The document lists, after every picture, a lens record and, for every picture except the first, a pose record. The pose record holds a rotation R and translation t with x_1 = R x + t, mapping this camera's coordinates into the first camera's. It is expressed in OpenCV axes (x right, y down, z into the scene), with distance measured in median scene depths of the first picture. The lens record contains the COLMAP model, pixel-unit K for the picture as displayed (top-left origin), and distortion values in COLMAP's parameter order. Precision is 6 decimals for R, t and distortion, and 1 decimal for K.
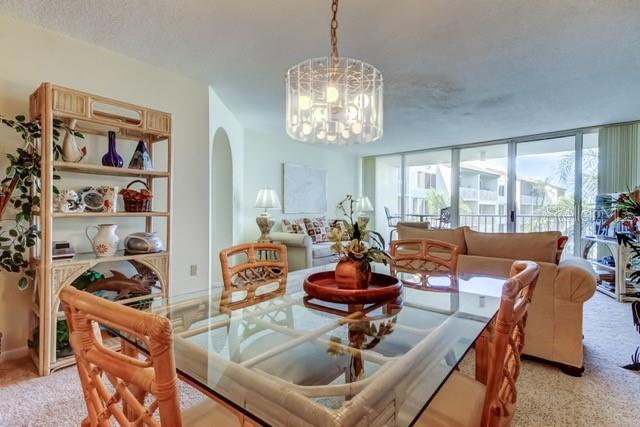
lens RADIAL K [[310.5, 0, 322.8], [0, 310.5, 217.2], [0, 0, 1]] dist [0.032203, 0.000215]
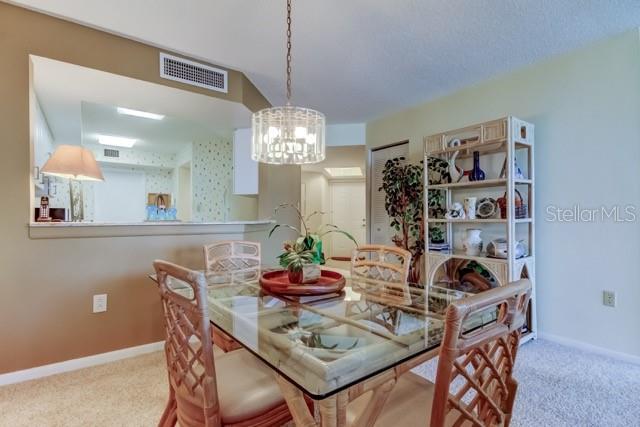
lens RADIAL K [[326.3, 0, 329.8], [0, 326.3, 215.2], [0, 0, 1]] dist [0.021175, -0.002638]
pose [[-0.234600, -0.015387, -0.971970, 0.640467], [-0.008751, 0.999868, -0.013716, -0.007727], [0.972053, 0.005288, -0.234703, 0.725390]]
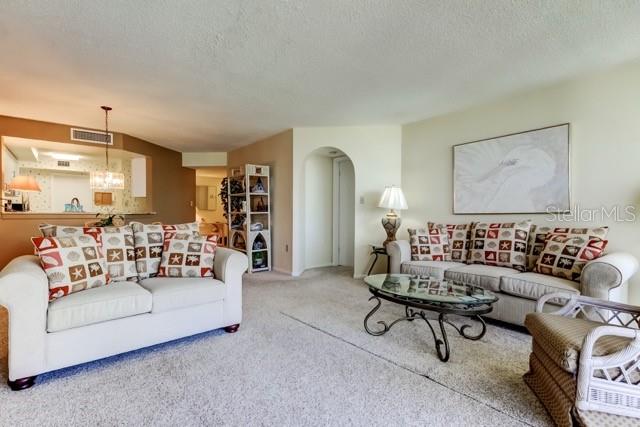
lens RADIAL K [[310.5, 0, 322.8], [0, 310.5, 217.2], [0, 0, 1]] dist [0.032203, 0.000215]
pose [[-0.184074, 0.006976, -0.982888, 1.510365], [-0.016592, 0.999810, 0.010204, -0.009516], [0.982772, 0.018186, -0.183923, 1.993509]]
